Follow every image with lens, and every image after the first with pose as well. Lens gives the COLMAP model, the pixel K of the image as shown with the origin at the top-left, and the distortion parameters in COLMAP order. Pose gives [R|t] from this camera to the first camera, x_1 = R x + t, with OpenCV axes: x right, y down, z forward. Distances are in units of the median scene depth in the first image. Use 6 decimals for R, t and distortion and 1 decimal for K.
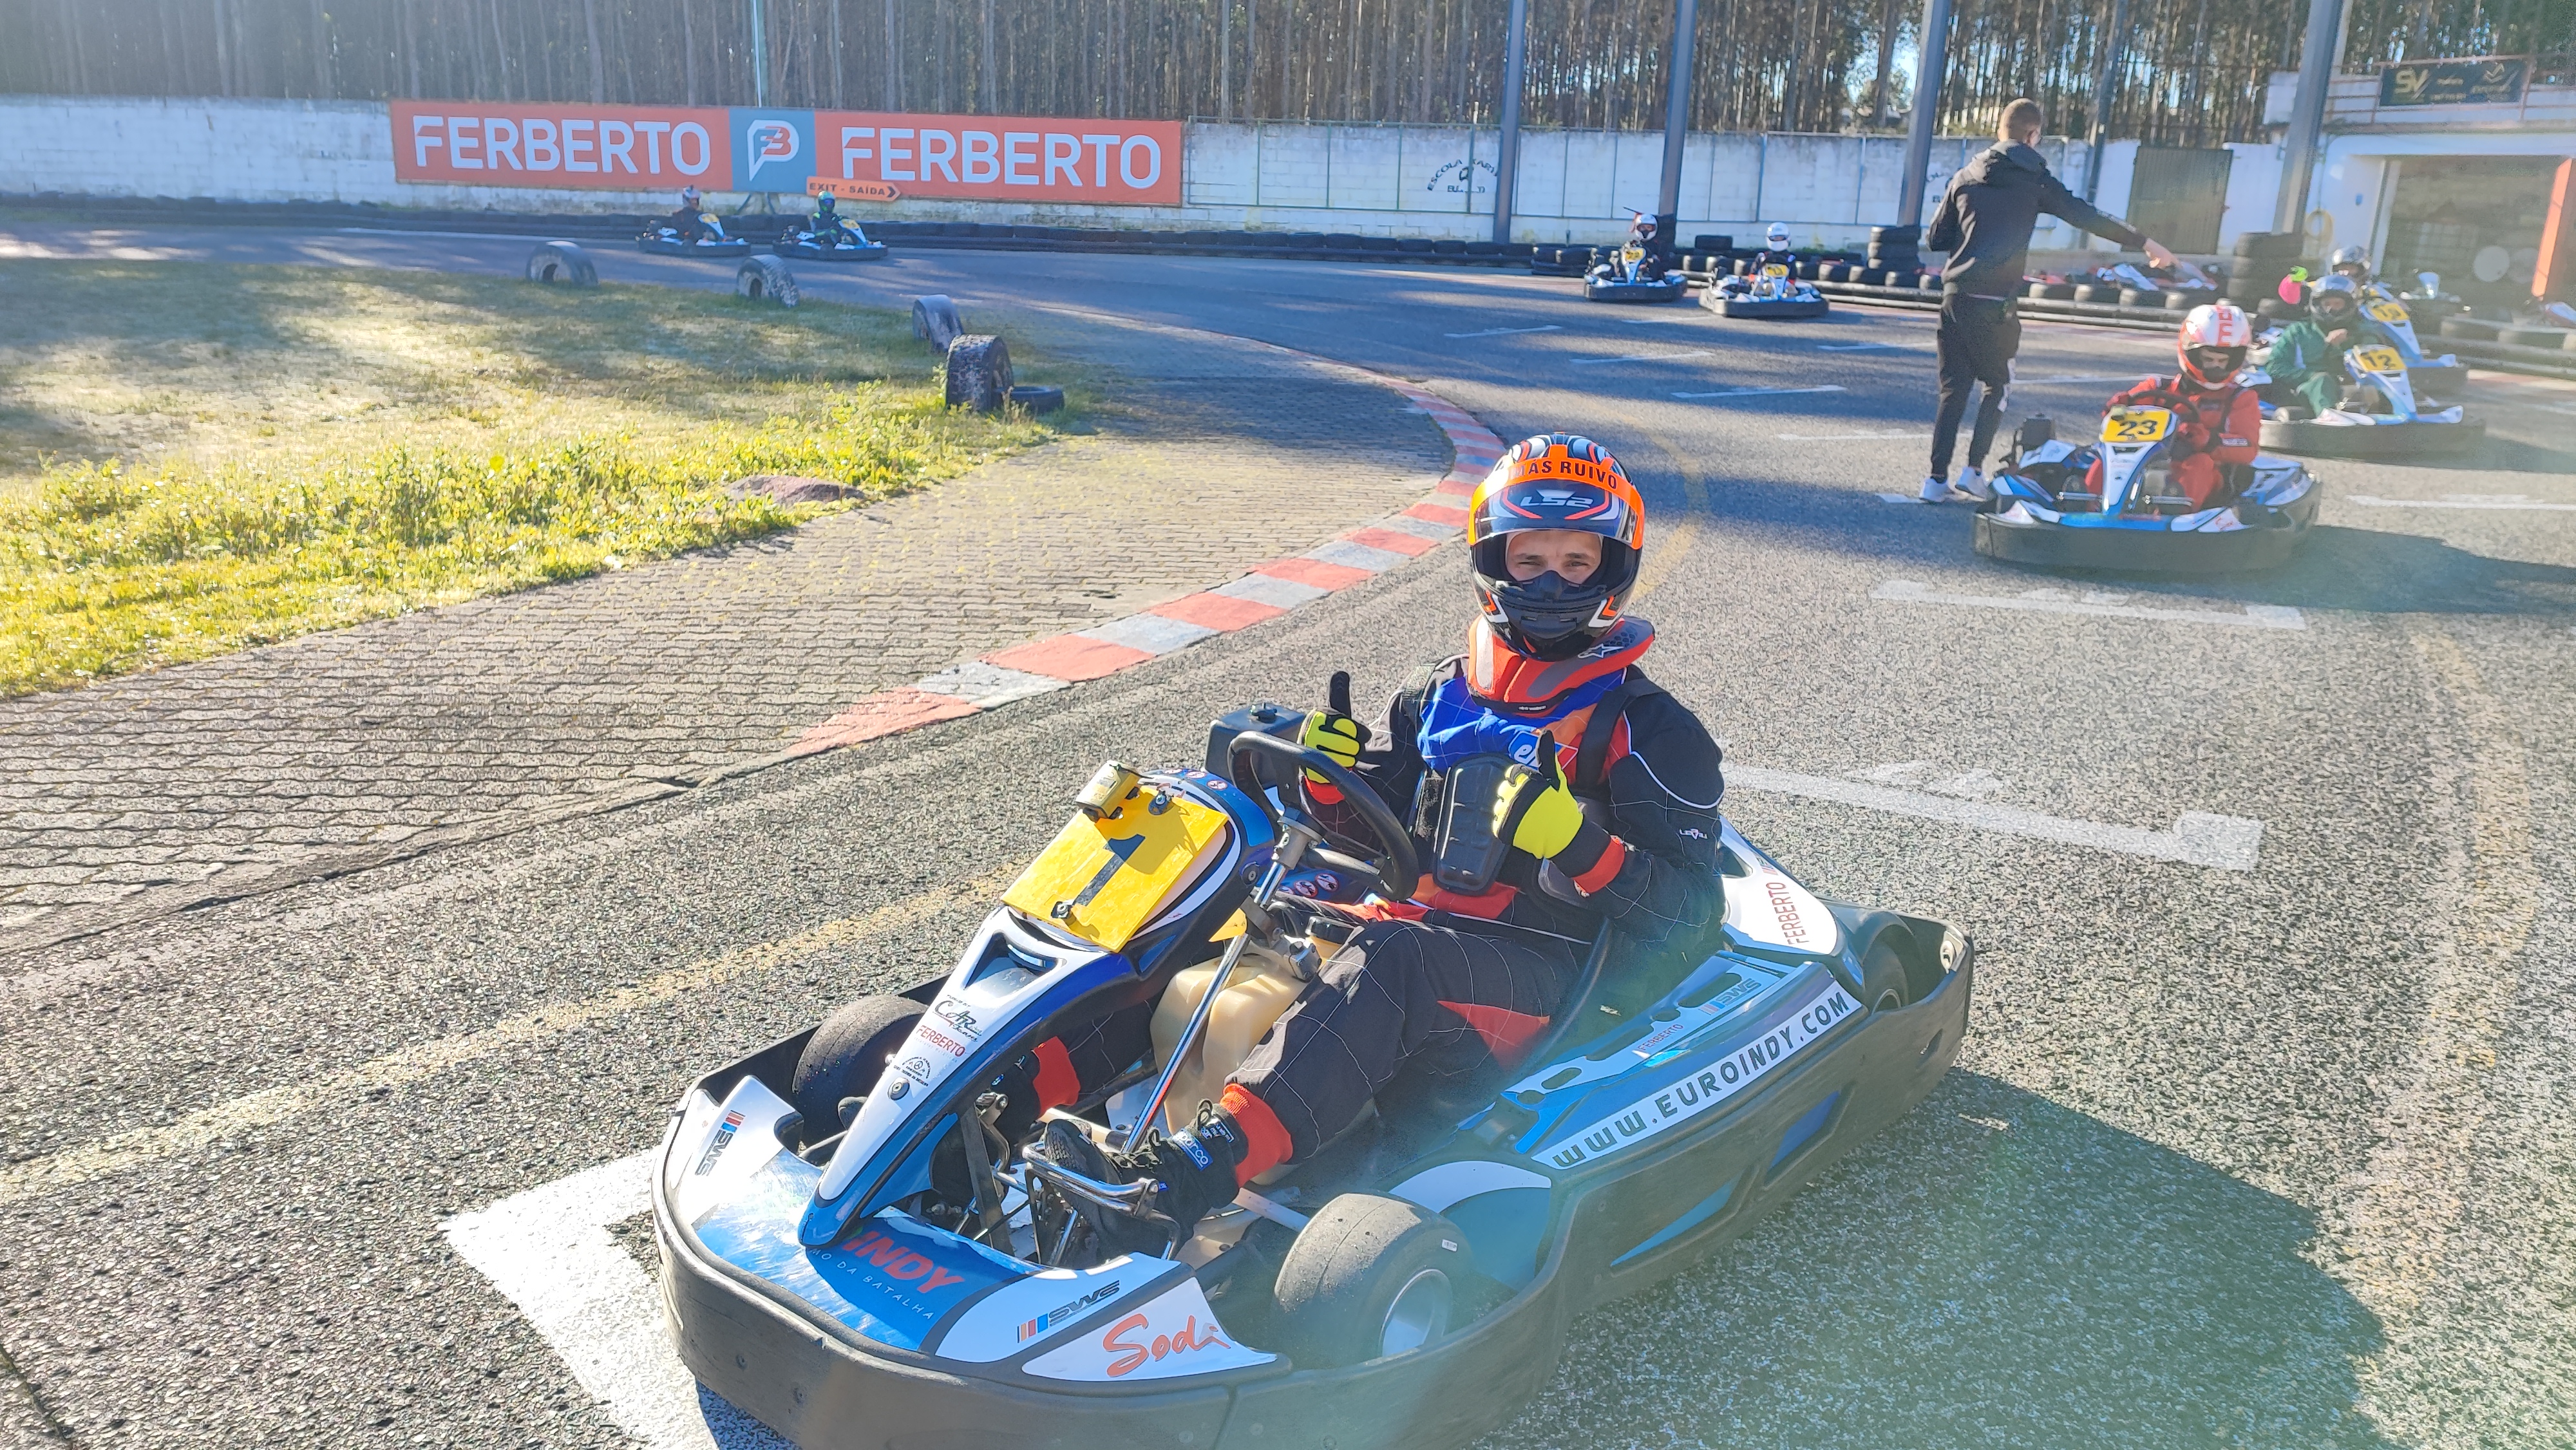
lens RADIAL K [[1838.0, 0, 1280.5], [0, 1838.0, 731.5], [0, 0, 1]] dist [0.060764, -0.070445]
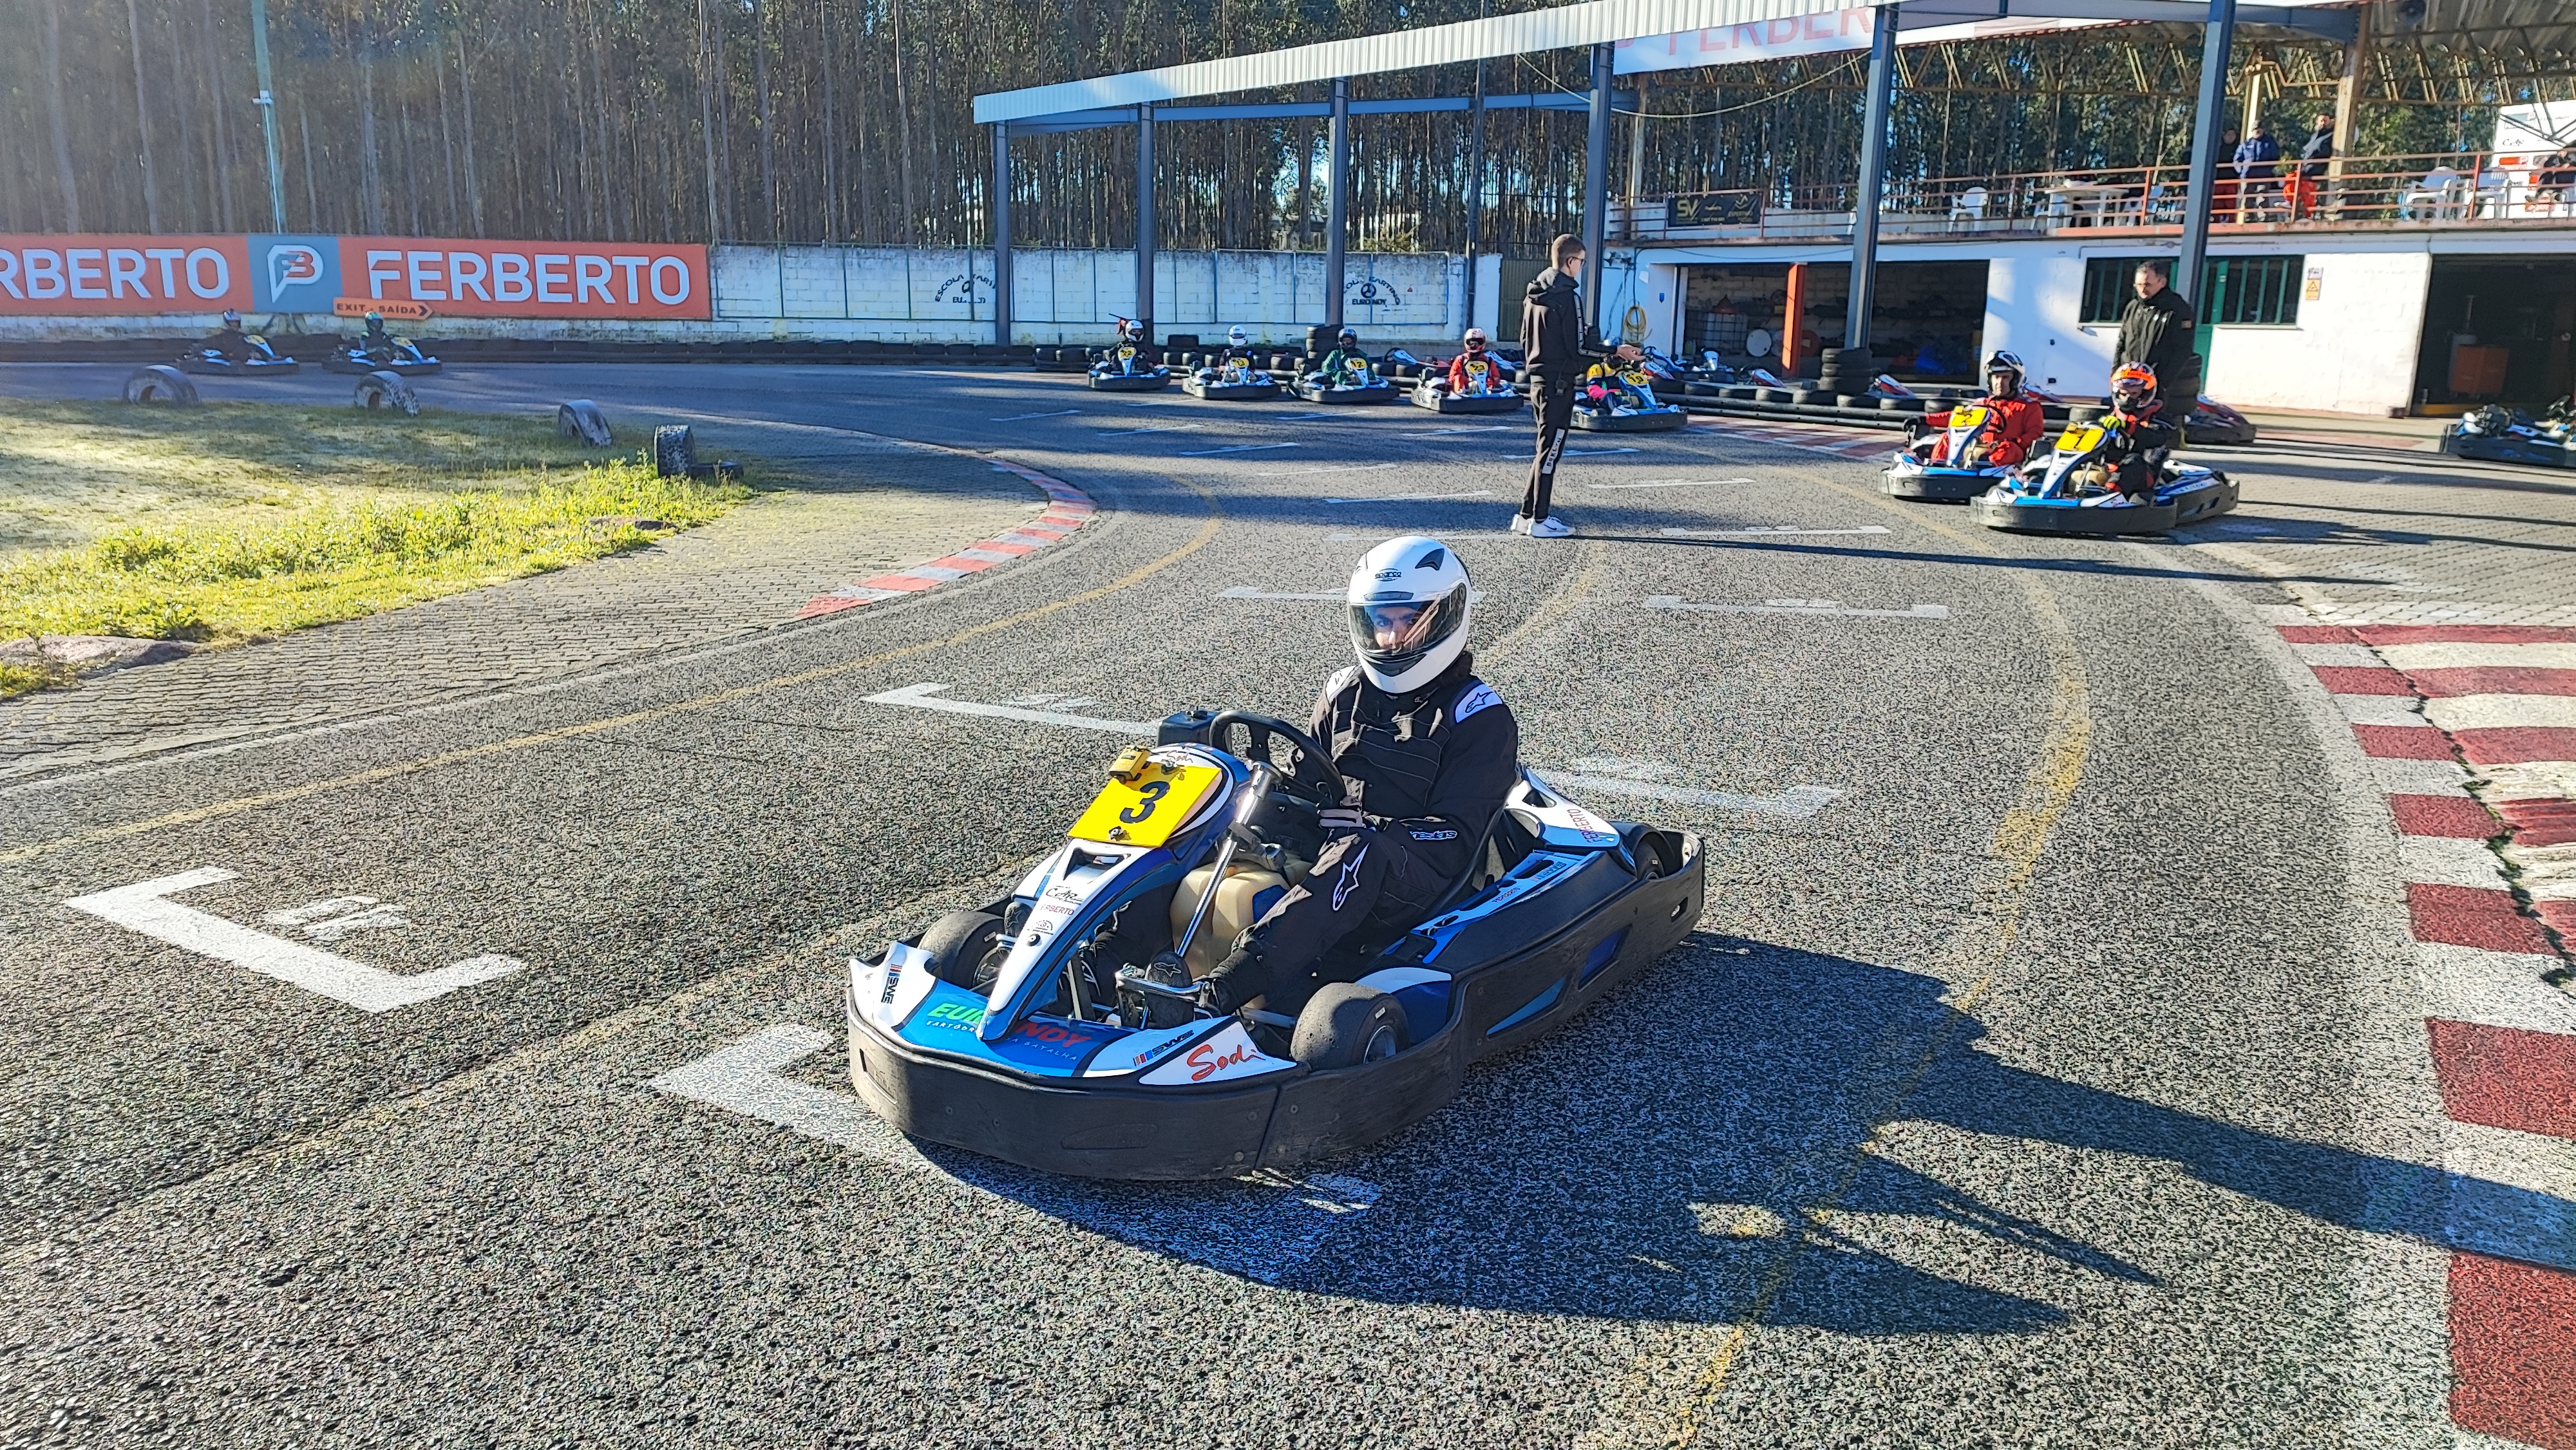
lens RADIAL K [[1838.0, 0, 1278.5], [0, 1838.0, 715.9], [0, 0, 1]] dist [0.060764, -0.070445]
pose [[0.960195, -0.079954, 0.267644, -0.043280], [0.095448, 0.994400, -0.045368, 0.035334], [-0.262518, 0.069108, 0.962449, -0.141044]]
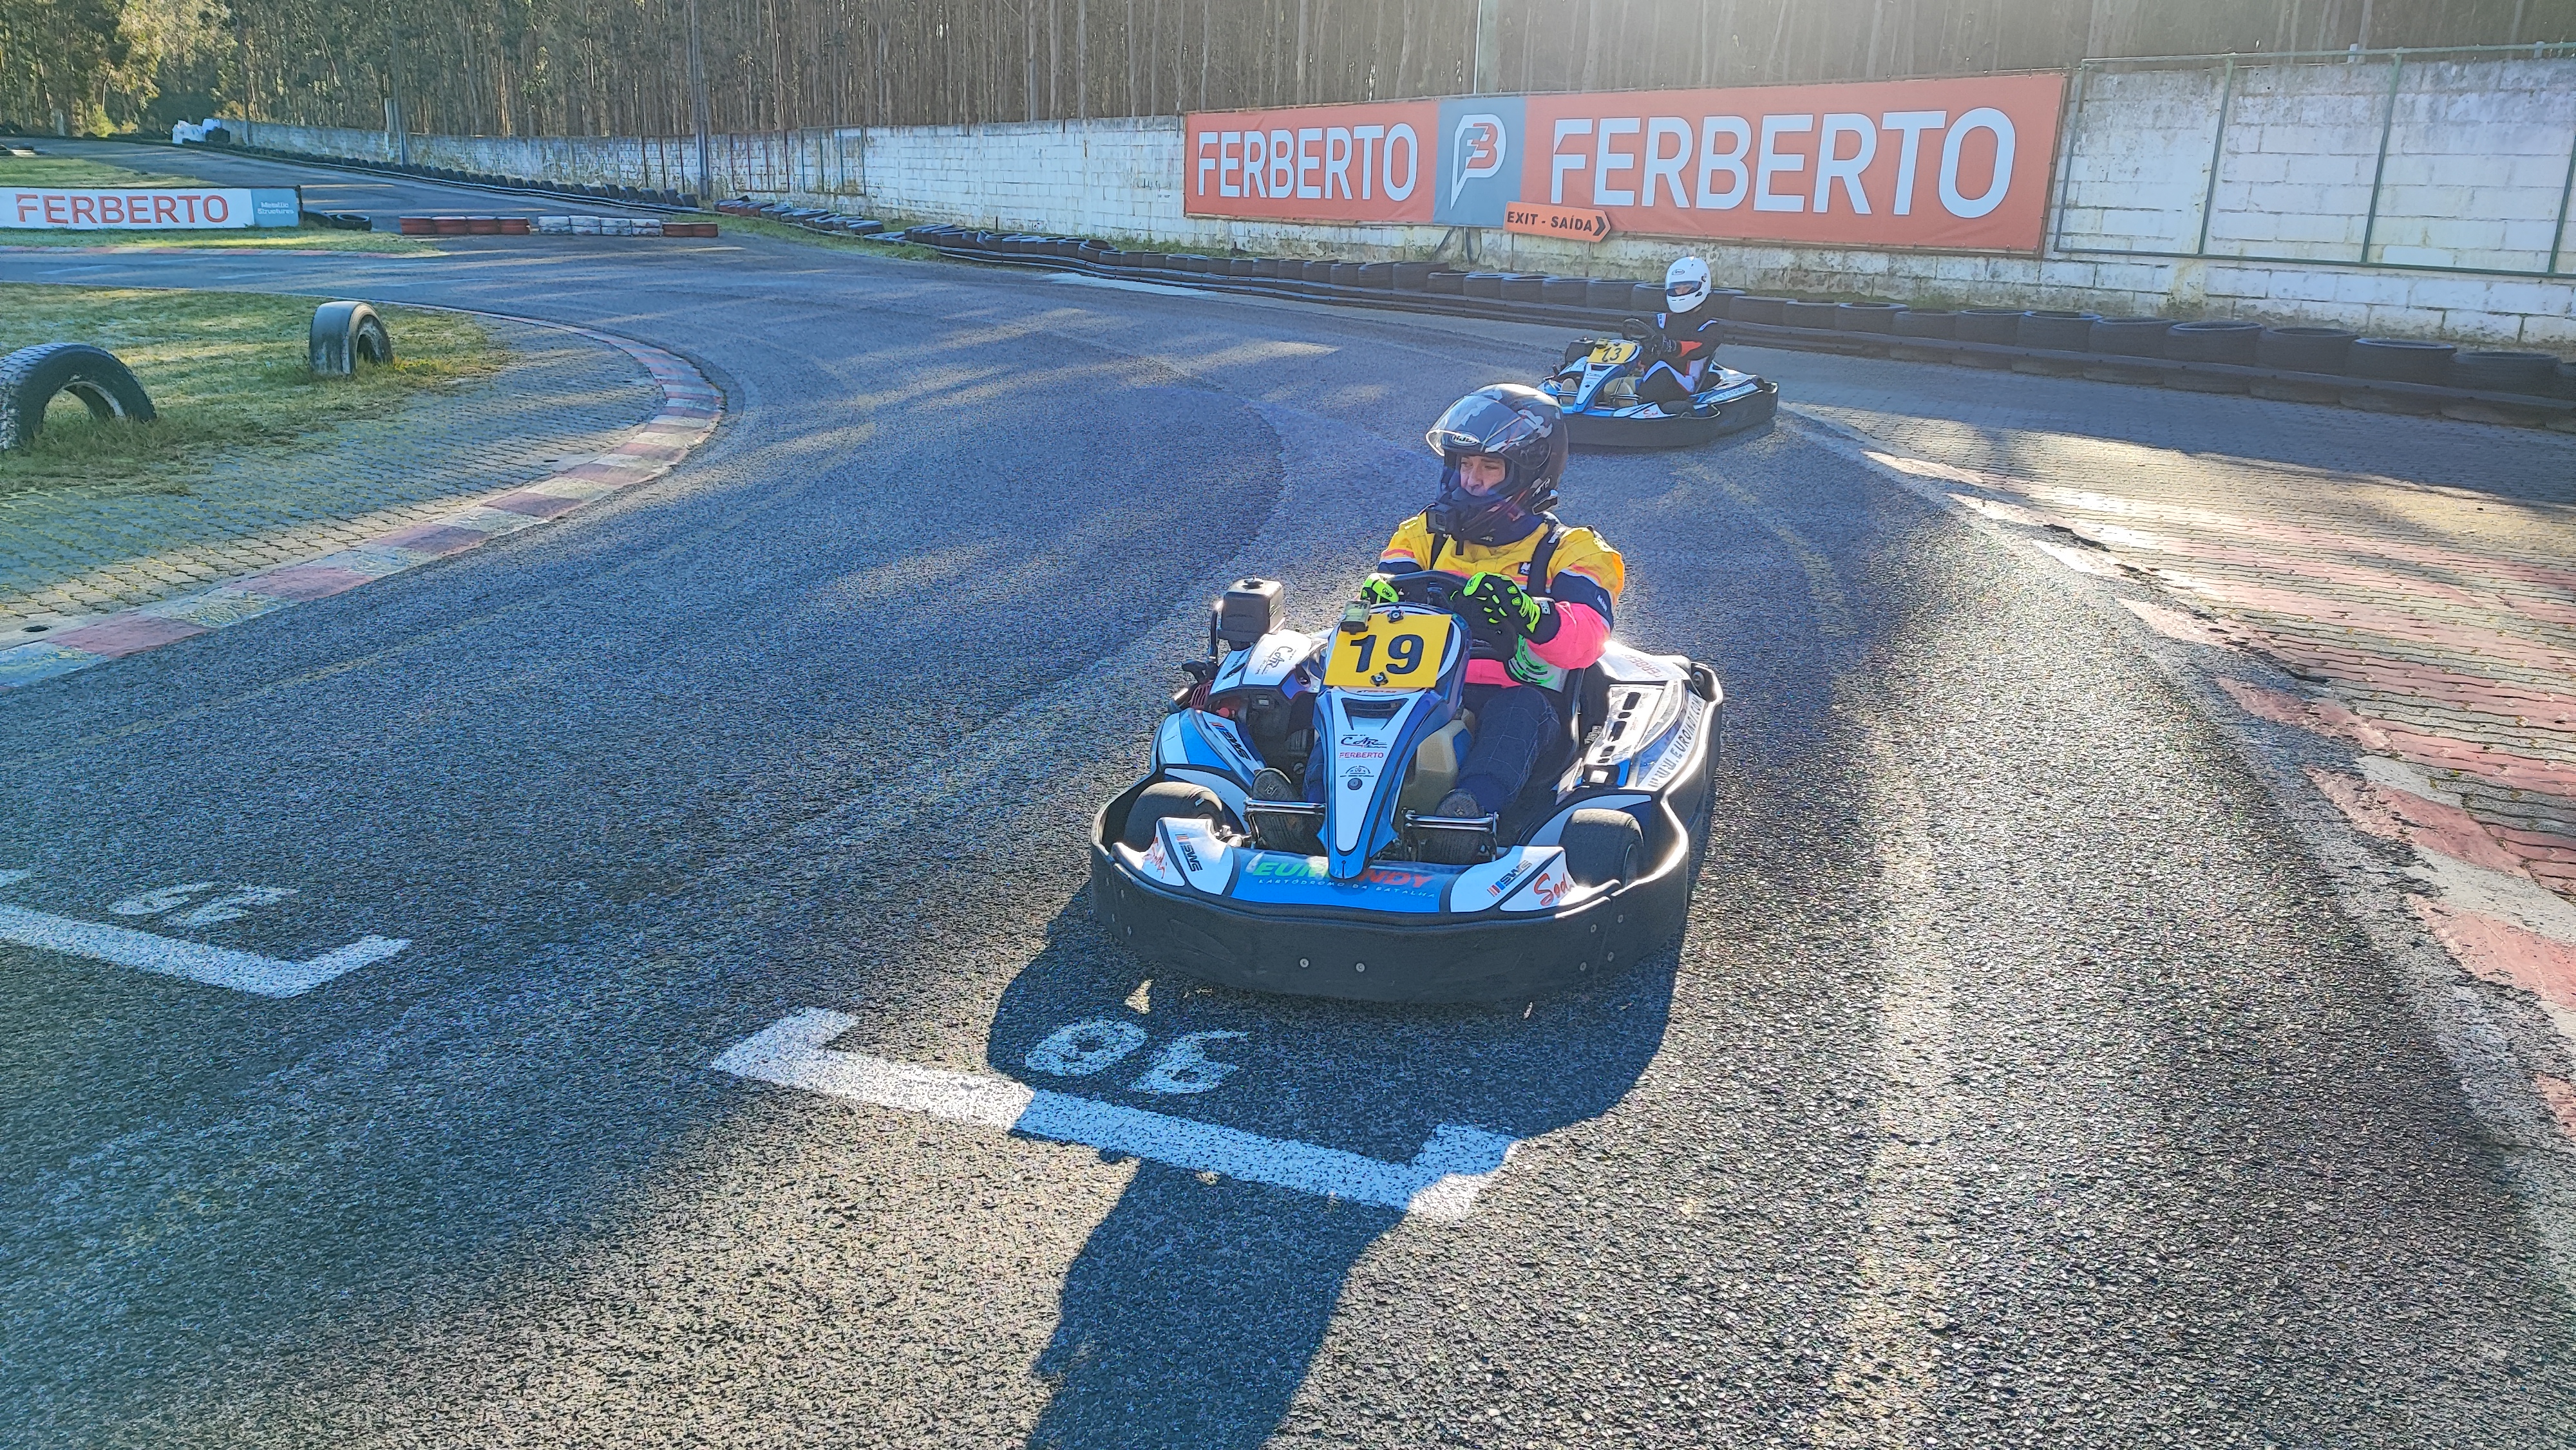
lens RADIAL K [[1838.0, 0, 1300.0], [0, 1838.0, 713.3], [0, 0, 1]] dist [0.060764, -0.070445]
pose [[0.628410, 0.201646, -0.751292, 0.205371], [-0.220337, 0.972404, 0.076694, -0.166041], [0.746025, 0.117343, 0.655498, 0.565449]]
